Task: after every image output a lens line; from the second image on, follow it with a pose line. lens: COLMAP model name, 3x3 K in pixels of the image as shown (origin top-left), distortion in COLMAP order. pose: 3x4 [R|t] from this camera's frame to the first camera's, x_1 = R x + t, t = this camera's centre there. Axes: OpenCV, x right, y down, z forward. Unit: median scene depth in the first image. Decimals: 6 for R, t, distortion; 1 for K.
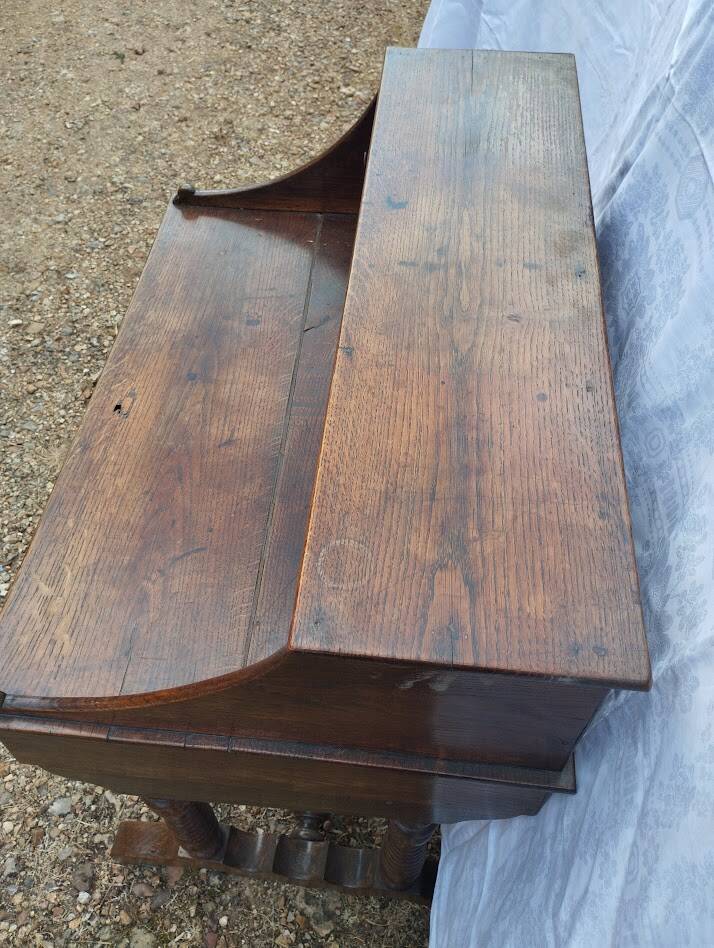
lens RADIAL K [[793.1, 0, 360.7], [0, 793.1, 472.6], [0, 0, 1]] dist [0.072482, -0.117485]
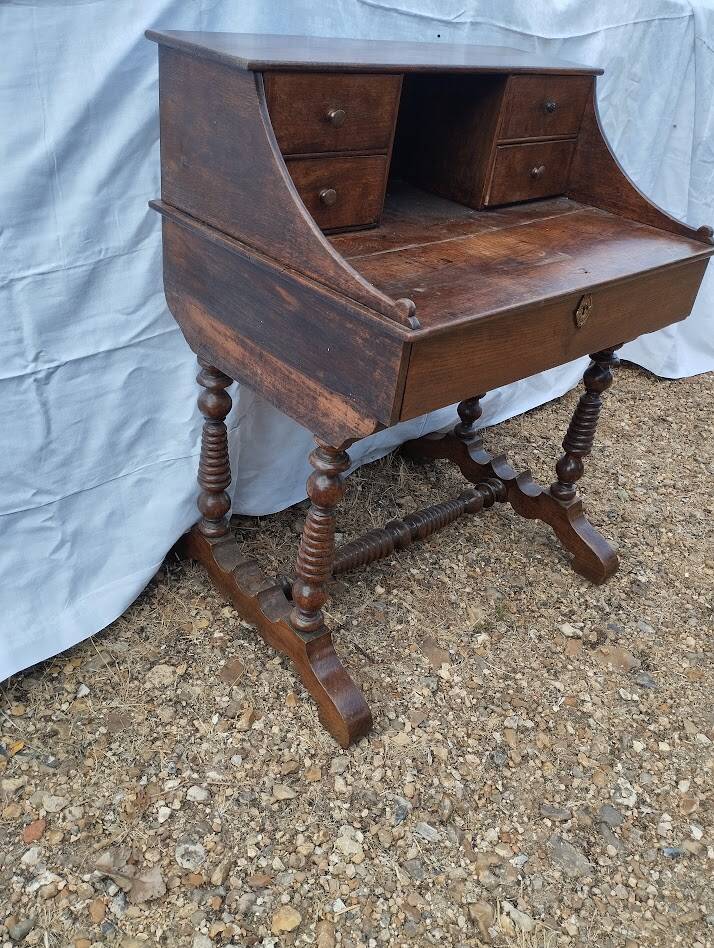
lens RADIAL K [[794.8, 0, 356.2], [0, 794.8, 474.0], [0, 0, 1]] dist [0.086905, -0.121156]
pose [[-0.755546, -0.426275, 0.497433, -0.593662], [0.444525, 0.224149, 0.867269, -0.943164], [-0.481194, 0.876383, 0.020135, 1.067844]]
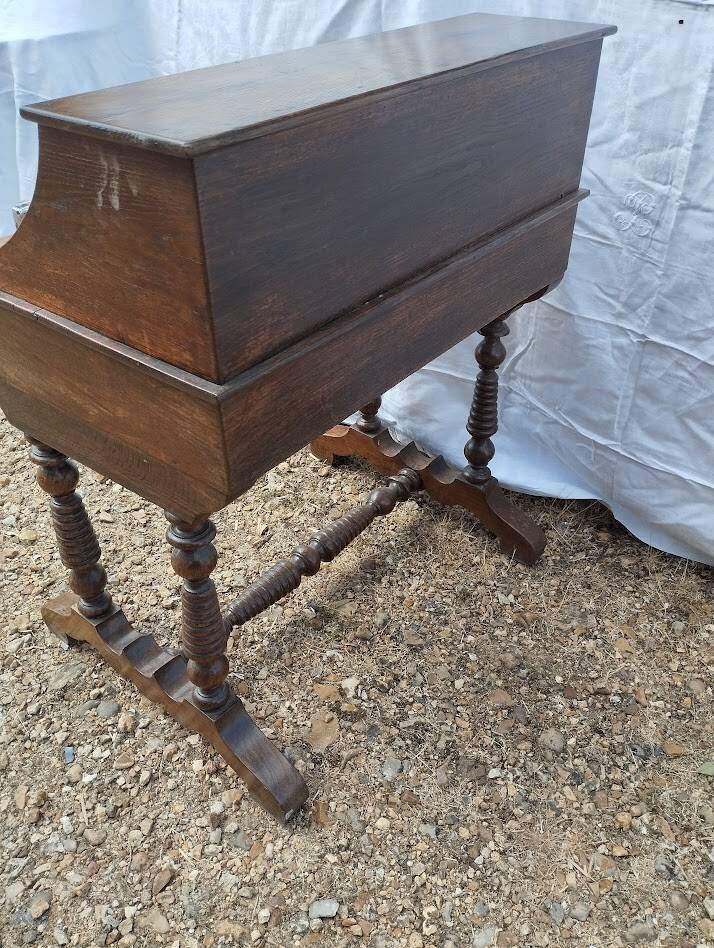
lens RADIAL K [[794.8, 0, 349.6], [0, 794.8, 475.6], [0, 0, 1]] dist [0.086905, -0.121156]
pose [[0.501449, -0.513473, 0.696344, -0.943283], [0.699619, 0.714153, 0.022798, 0.131443], [-0.509002, 0.475743, 0.717346, 0.218263]]
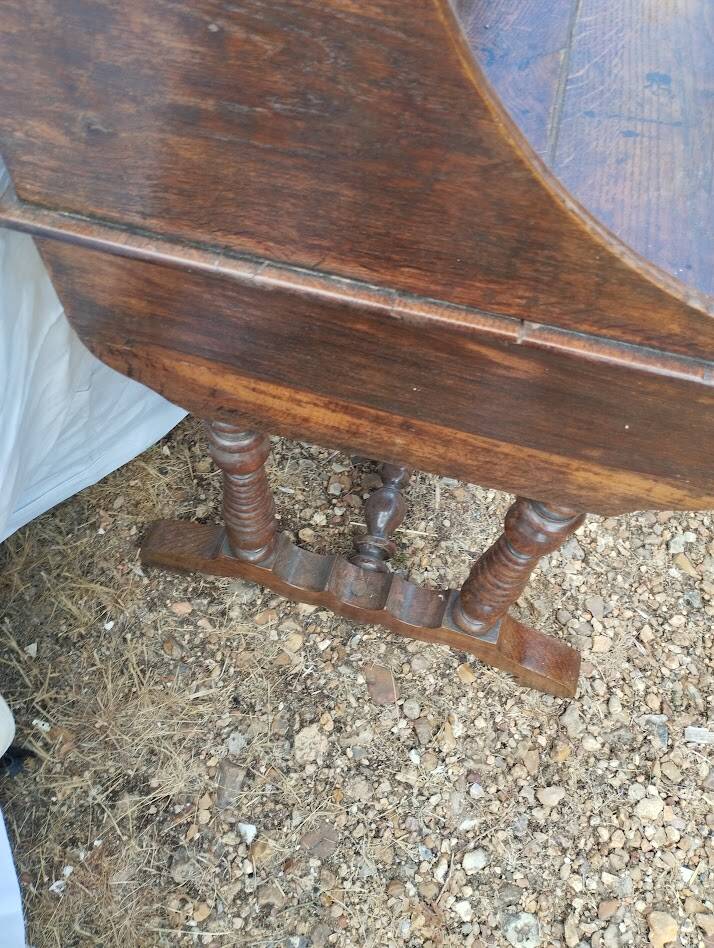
lens RADIAL K [[793.1, 0, 346.3], [0, 793.1, 472.7], [0, 0, 1]] dist [0.072482, -0.117485]
pose [[-0.988848, -0.146180, 0.028488, 0.017381], [0.088296, -0.421391, 0.902570, -0.675406], [-0.119933, 0.895020, 0.429599, 0.846646]]
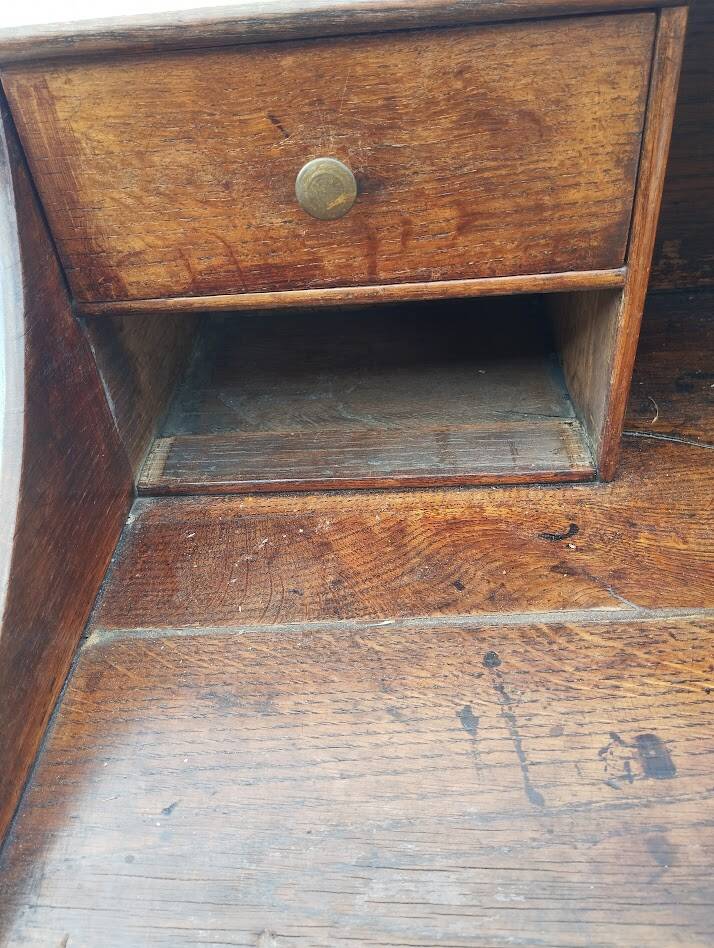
lens RADIAL K [[790.6, 0, 351.5], [0, 790.6, 474.0], [0, 0, 1]] dist [0.079970, -0.111464]
pose [[-0.056191, -0.610695, 0.789870, -0.238509], [0.849783, 0.386051, 0.358933, -0.342108], [-0.524129, 0.691387, 0.497266, 0.696425]]
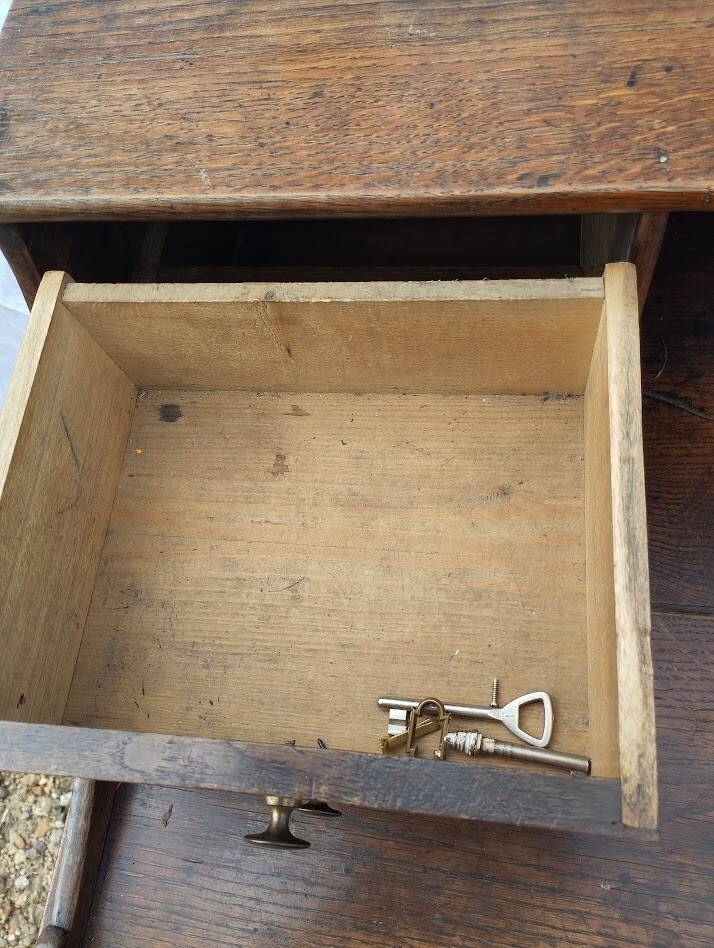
lens RADIAL K [[793.1, 0, 352.1], [0, 793.1, 476.4], [0, 0, 1]] dist [0.072482, -0.117485]
pose [[0.031087, -0.917531, 0.396446, -0.149794], [0.889229, 0.206503, 0.408202, -0.384131], [-0.456406, 0.339842, 0.822315, 0.555480]]
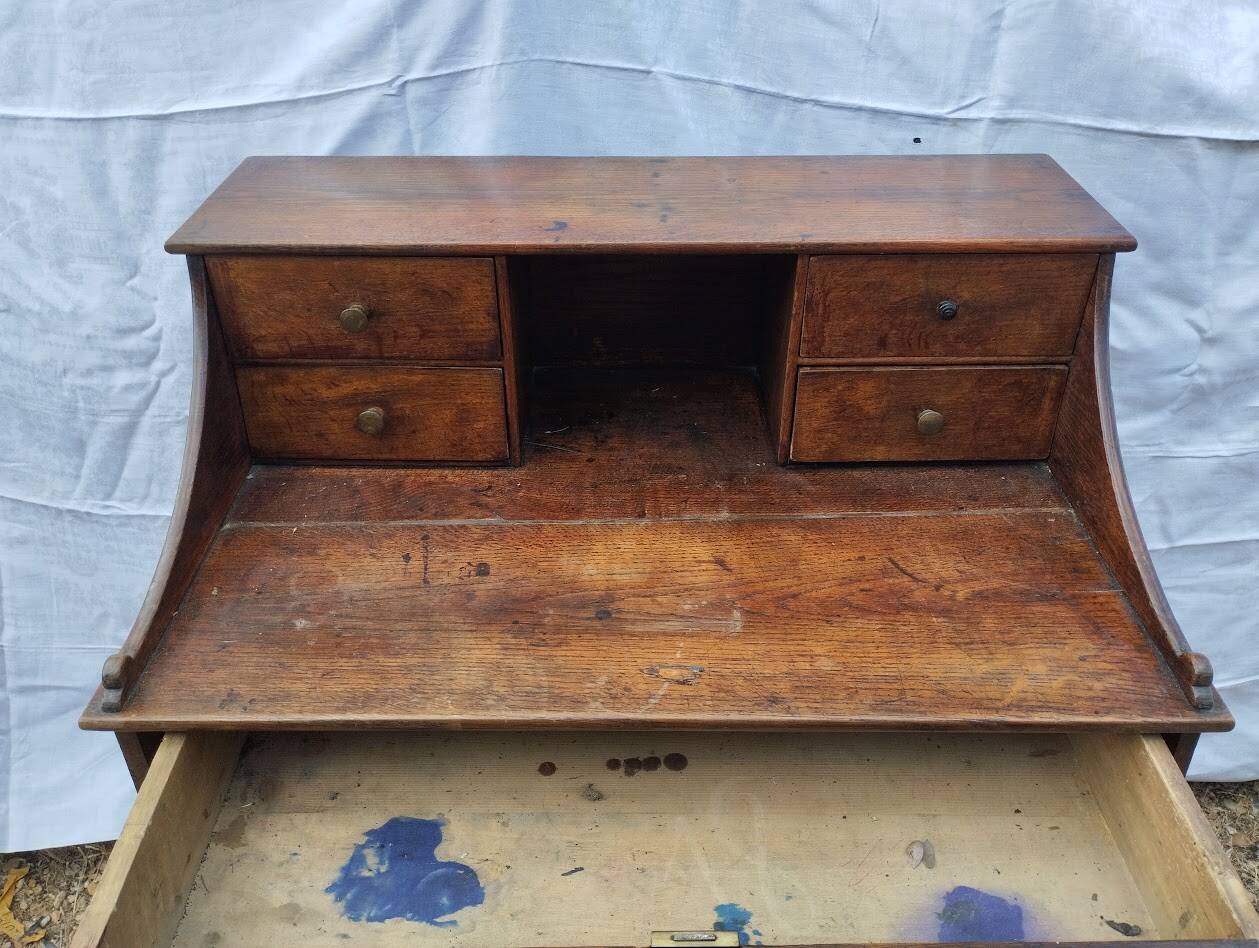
lens RADIAL K [[1055.5, 0, 626.7], [0, 1055.5, 470.6], [0, 0, 1]] dist [0.086905, -0.121156]
pose [[-0.111602, -0.542639, 0.832519, -0.670385], [0.792685, 0.456636, 0.403899, -0.392242], [-0.599329, 0.705001, 0.379180, 0.451127]]
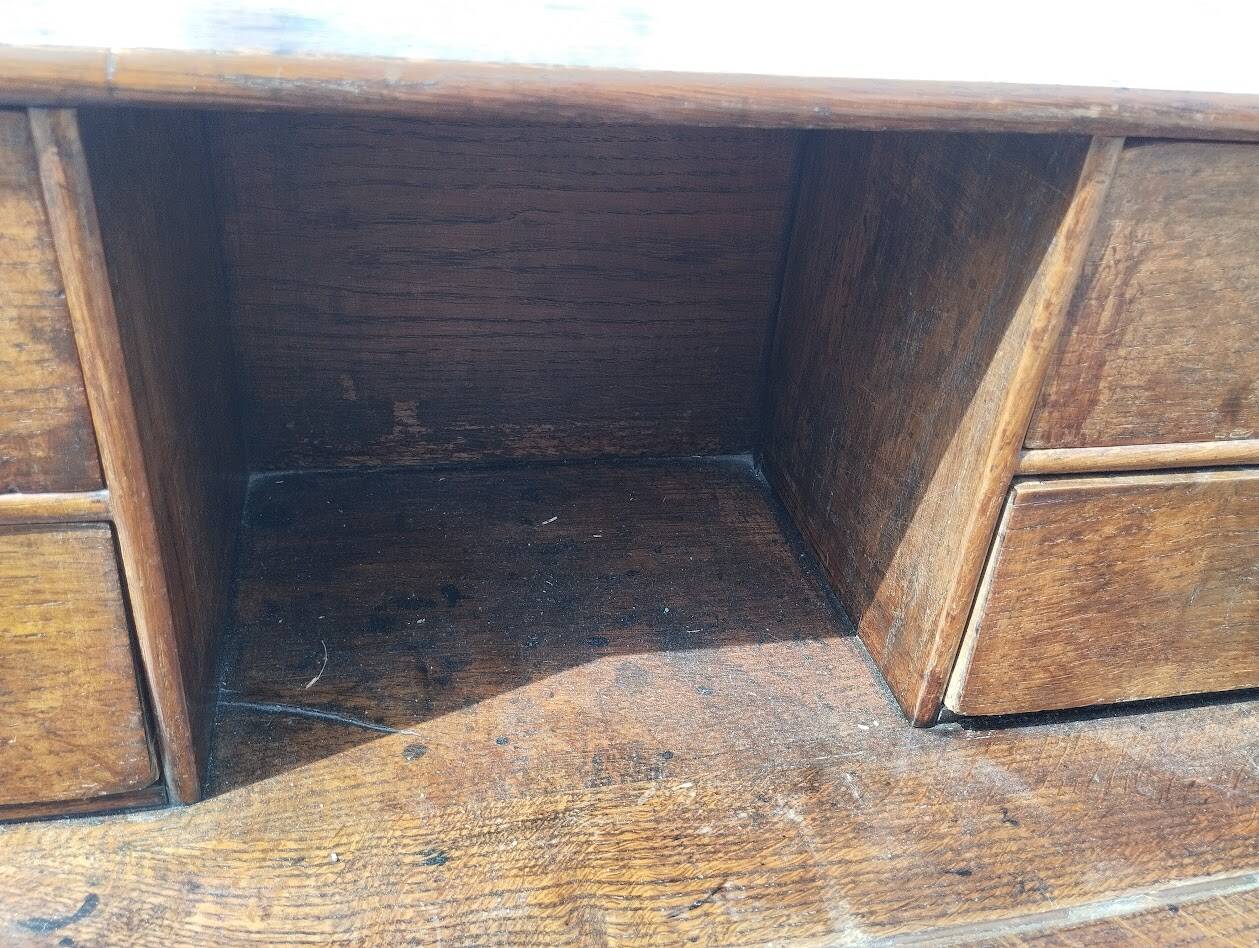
lens RADIAL K [[1055.5, 0, 623.7], [0, 1055.5, 486.3], [0, 0, 1]] dist [0.086905, -0.121156]
pose [[-0.310963, -0.502498, 0.806721, -0.200268], [0.708263, 0.443488, 0.549255, -0.240255], [-0.633770, 0.742169, 0.217992, 0.618105]]
